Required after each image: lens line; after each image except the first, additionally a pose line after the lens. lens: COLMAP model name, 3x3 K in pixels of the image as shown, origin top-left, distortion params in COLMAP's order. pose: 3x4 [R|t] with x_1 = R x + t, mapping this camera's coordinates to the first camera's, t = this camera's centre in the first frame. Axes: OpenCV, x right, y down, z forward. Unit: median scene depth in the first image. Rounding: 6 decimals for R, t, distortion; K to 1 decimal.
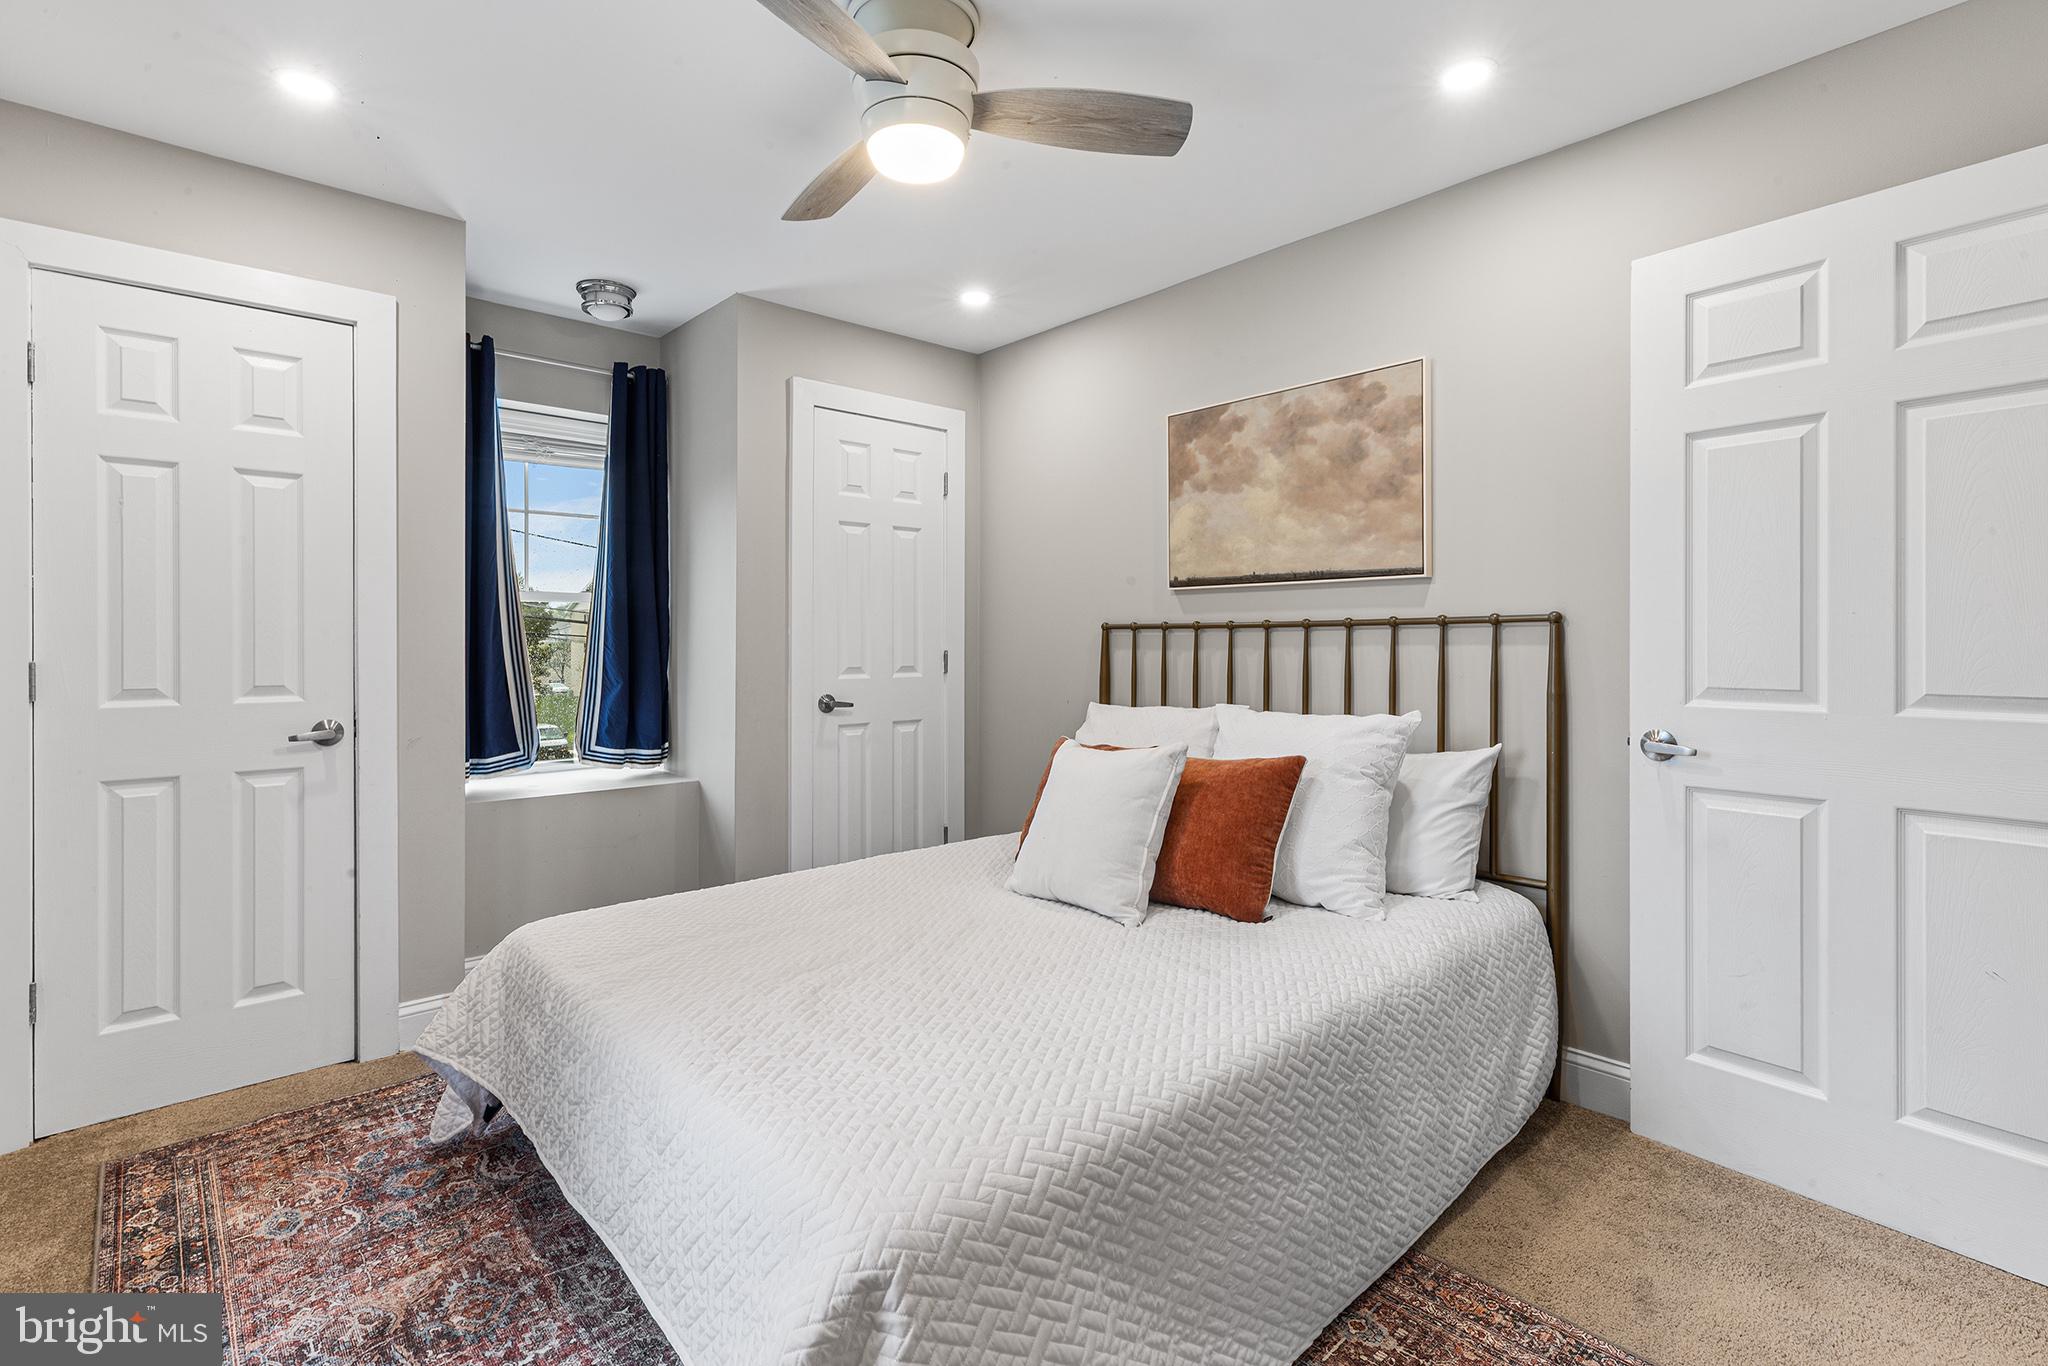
lens RADIAL K [[937.0, 0, 1076.2], [0, 937.0, 637.9], [0, 0, 1]] dist [0.002804, -0.001512]
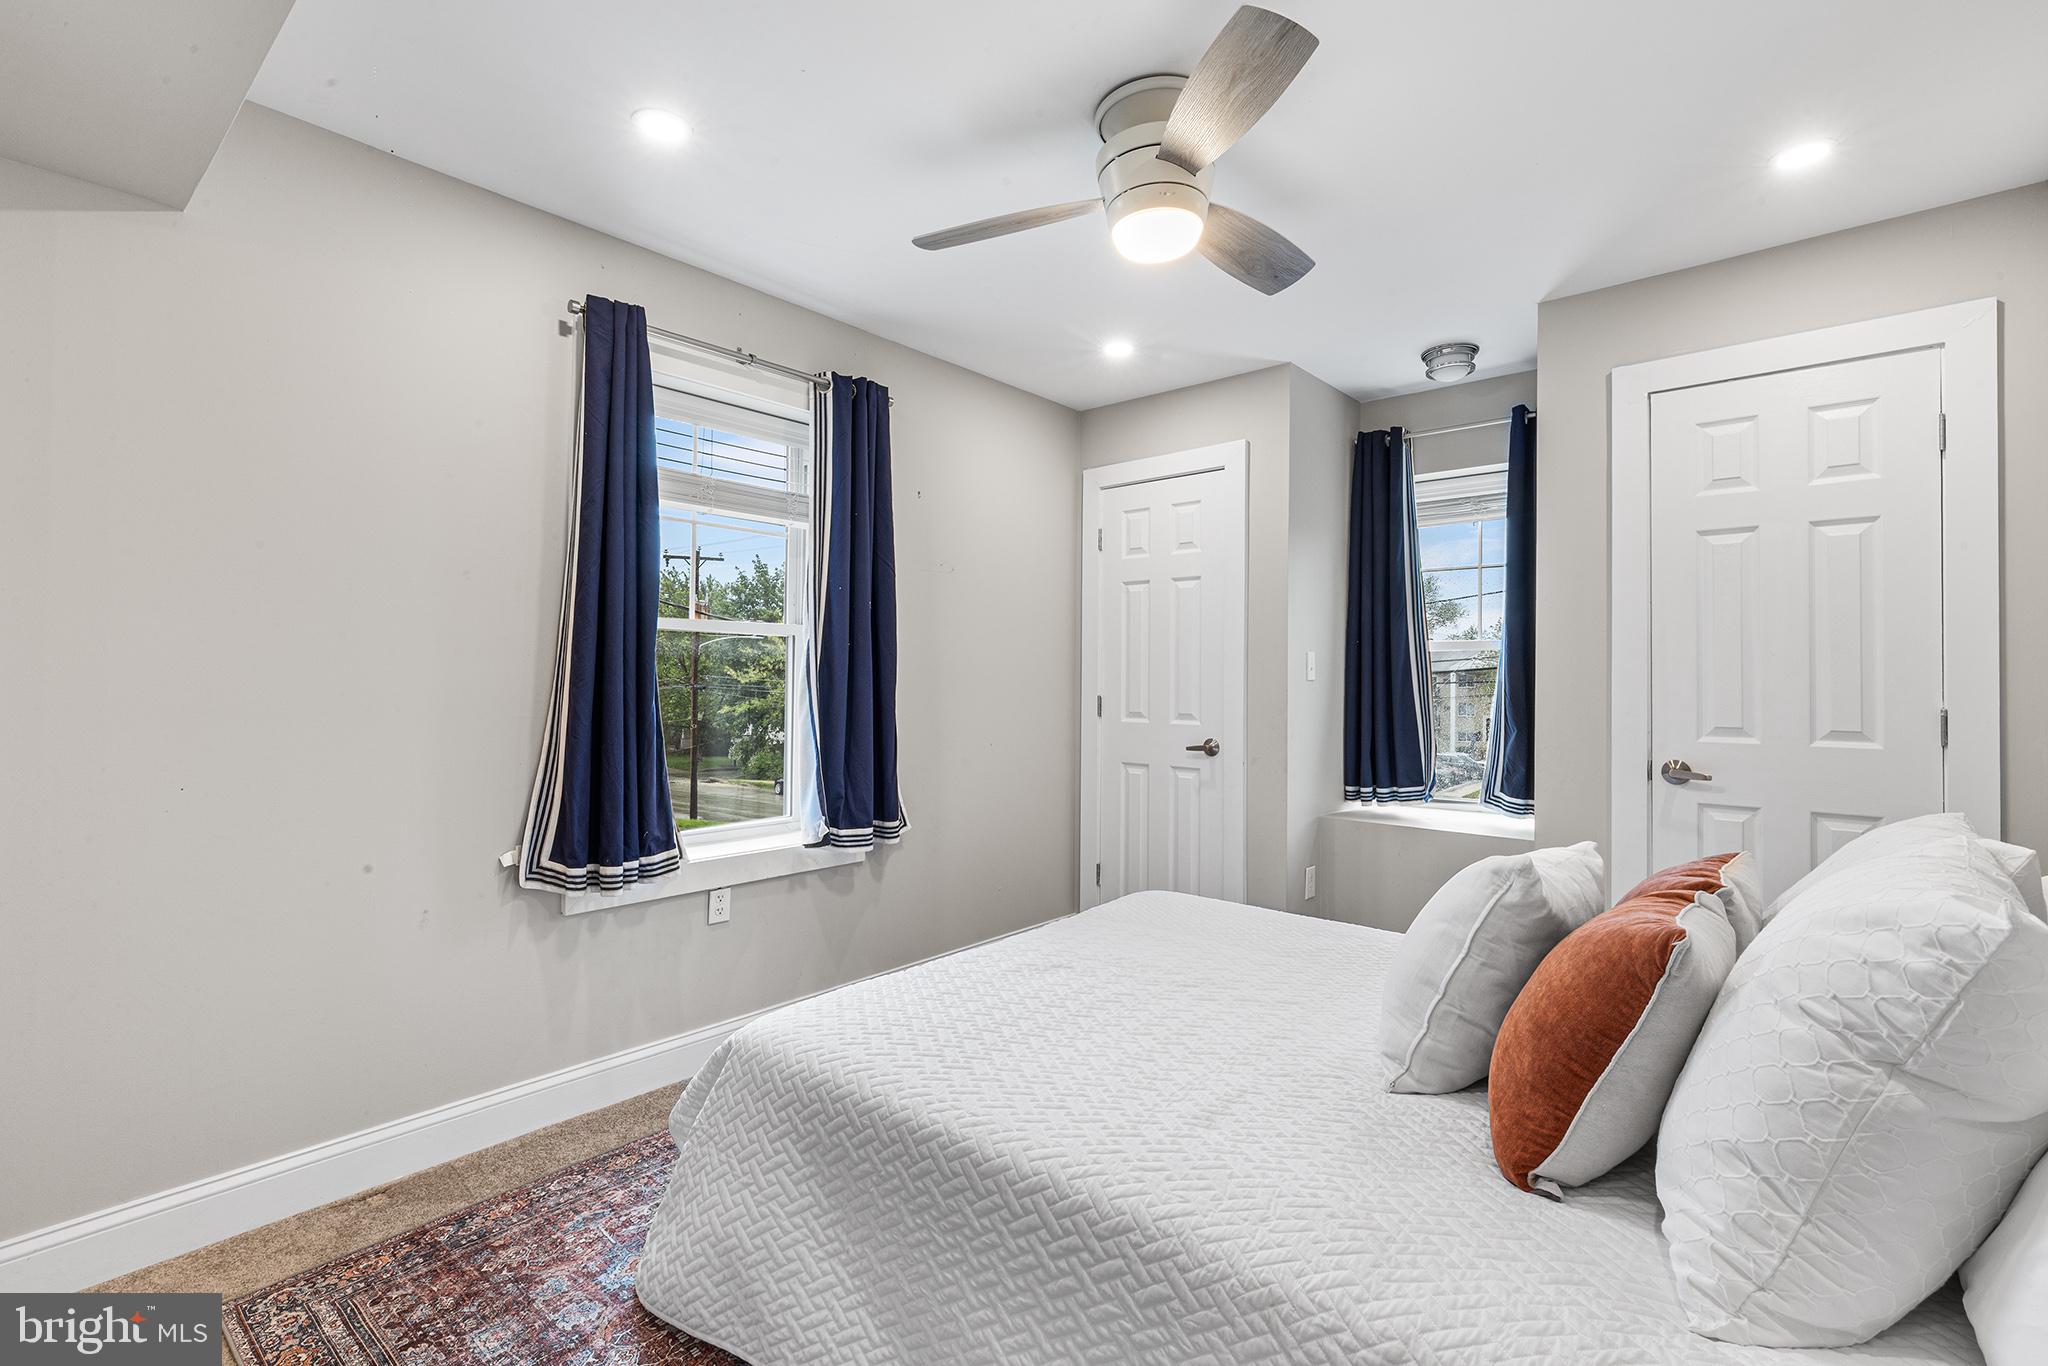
lens RADIAL K [[937.0, 0, 1013.0], [0, 937.0, 677.7], [0, 0, 1]] dist [0.002804, -0.001512]
pose [[0.077832, -0.002947, -0.996962, 0.489634], [-0.005958, 0.999976, -0.003421, -0.001730], [0.996949, 0.006206, 0.077813, 0.424064]]
